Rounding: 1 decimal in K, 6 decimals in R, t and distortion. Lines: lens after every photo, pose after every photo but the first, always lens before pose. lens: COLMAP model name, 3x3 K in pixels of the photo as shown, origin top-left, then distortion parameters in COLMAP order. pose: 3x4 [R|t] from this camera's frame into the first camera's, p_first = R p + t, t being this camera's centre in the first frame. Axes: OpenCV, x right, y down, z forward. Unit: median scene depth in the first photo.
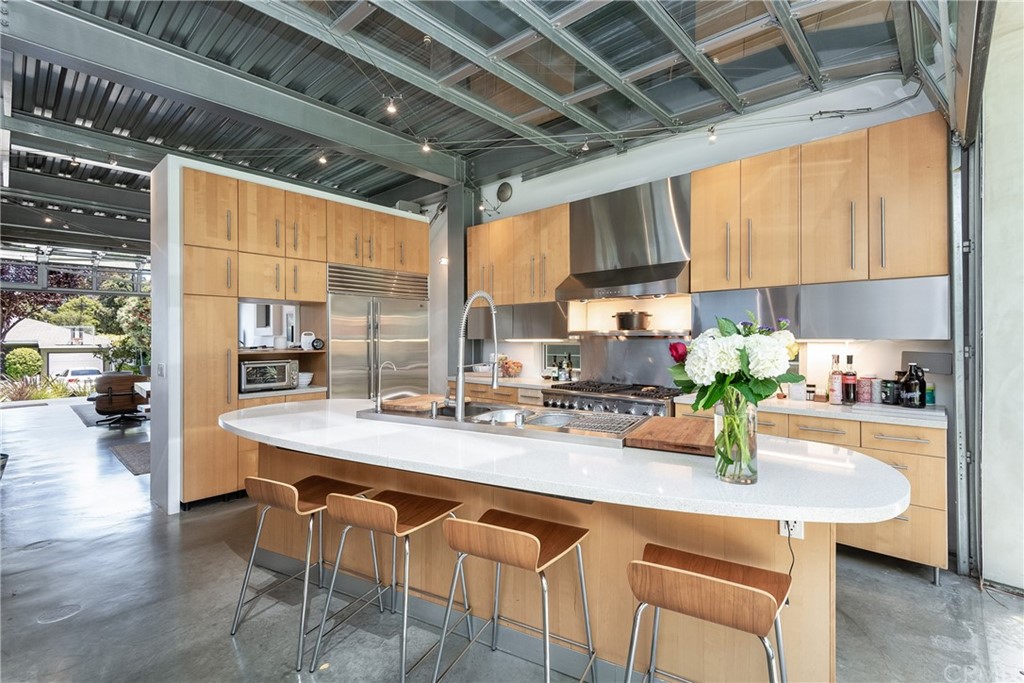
lens RADIAL K [[472.9, 0, 512.0], [0, 472.9, 341.5], [0, 0, 1]] dist [0.002746, -0.012167]
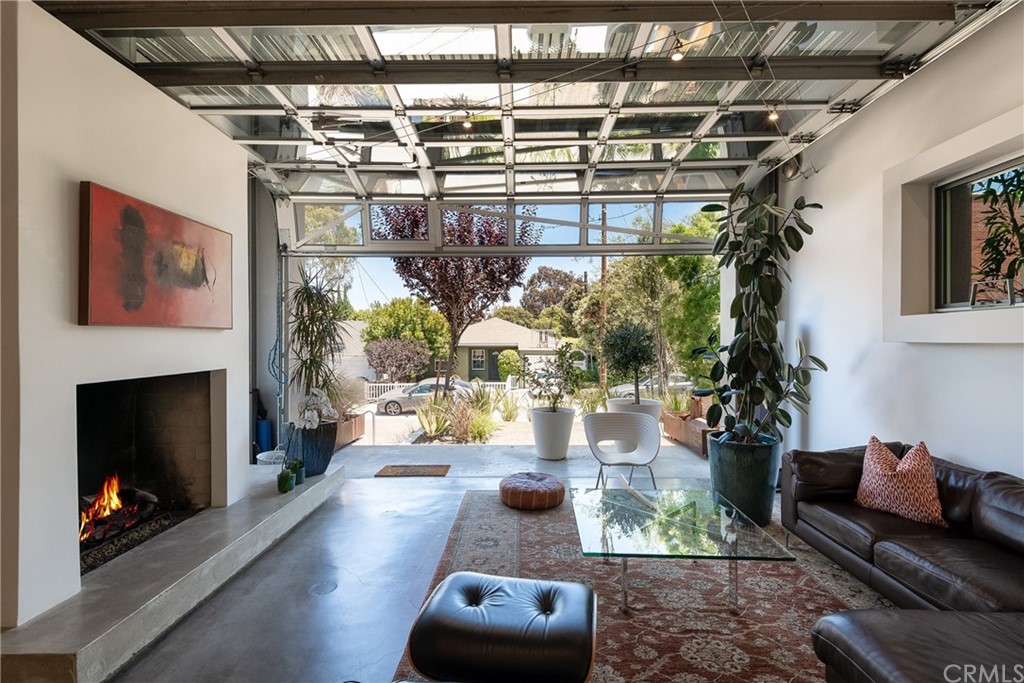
lens RADIAL K [[472.9, 0, 512.0], [0, 472.9, 341.5], [0, 0, 1]] dist [0.002746, -0.012167]
pose [[0.667835, -0.000046, -0.744310, -0.183740], [-0.001526, 0.999998, -0.001431, -0.005070], [0.744308, 0.002091, 0.667833, 0.243296]]
